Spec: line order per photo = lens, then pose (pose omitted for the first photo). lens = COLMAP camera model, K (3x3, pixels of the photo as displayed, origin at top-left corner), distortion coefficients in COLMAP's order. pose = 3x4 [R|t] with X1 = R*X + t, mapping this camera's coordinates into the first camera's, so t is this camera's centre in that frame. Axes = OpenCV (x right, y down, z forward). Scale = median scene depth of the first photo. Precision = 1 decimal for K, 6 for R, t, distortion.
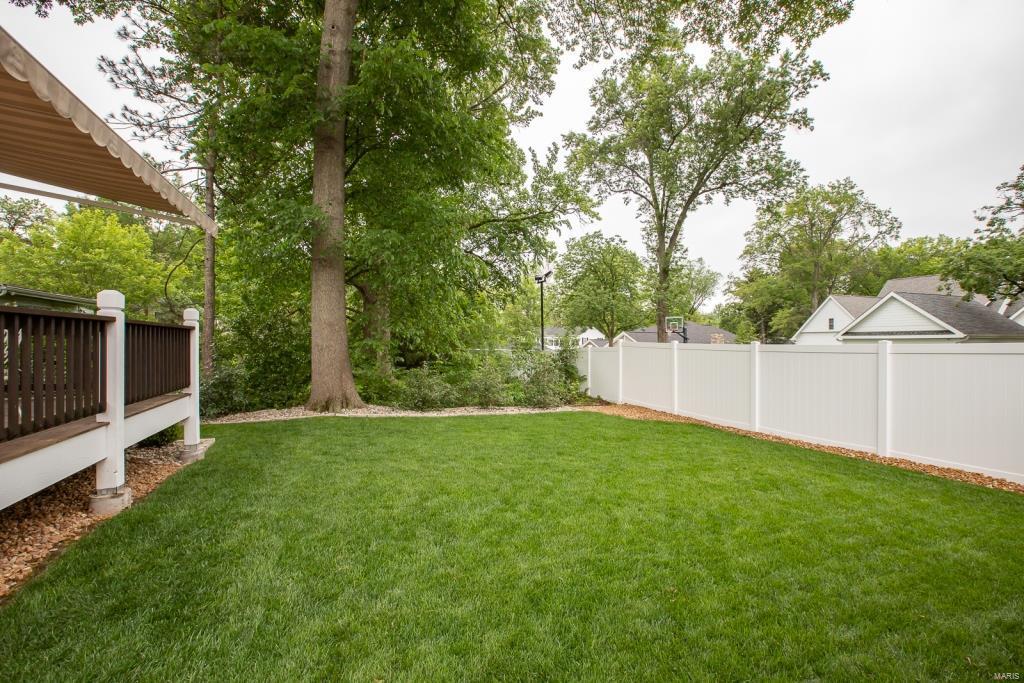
lens RADIAL K [[471.3, 0, 506.1], [0, 471.3, 347.0], [0, 0, 1]] dist [-0.016658, 0.011679]
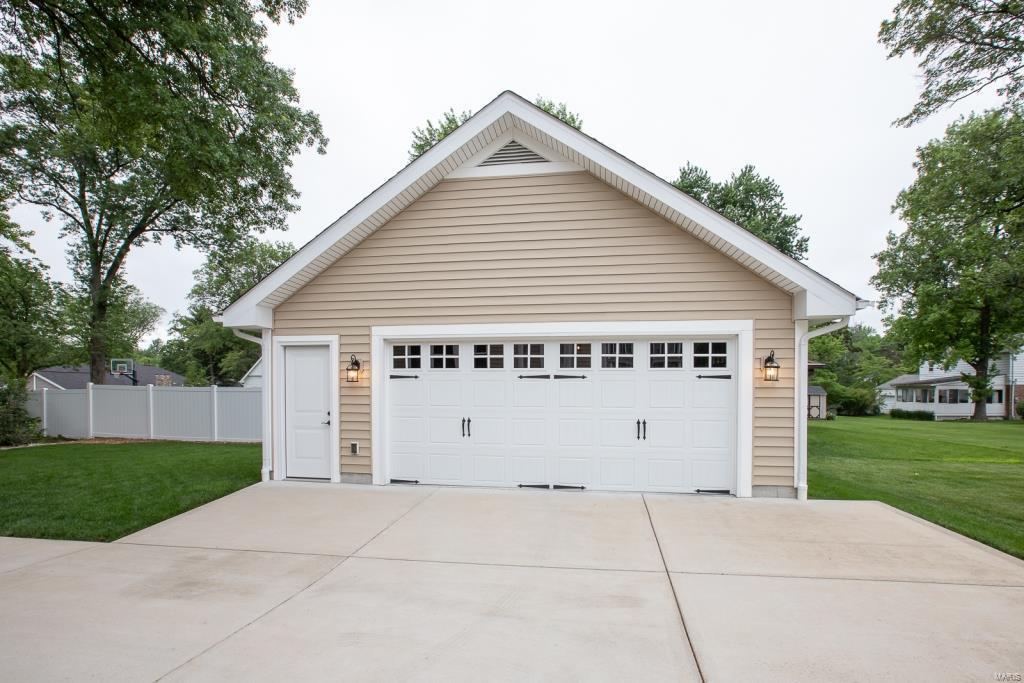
lens RADIAL K [[468.4, 0, 514.8], [0, 468.4, 381.8], [0, 0, 1]] dist [-0.001003, 0.000000]
pose [[0.474964, 0.012224, 0.879920, -0.072089], [0.000702, 0.999898, -0.014269, -0.000666], [-0.880005, 0.007395, 0.474907, -0.123697]]
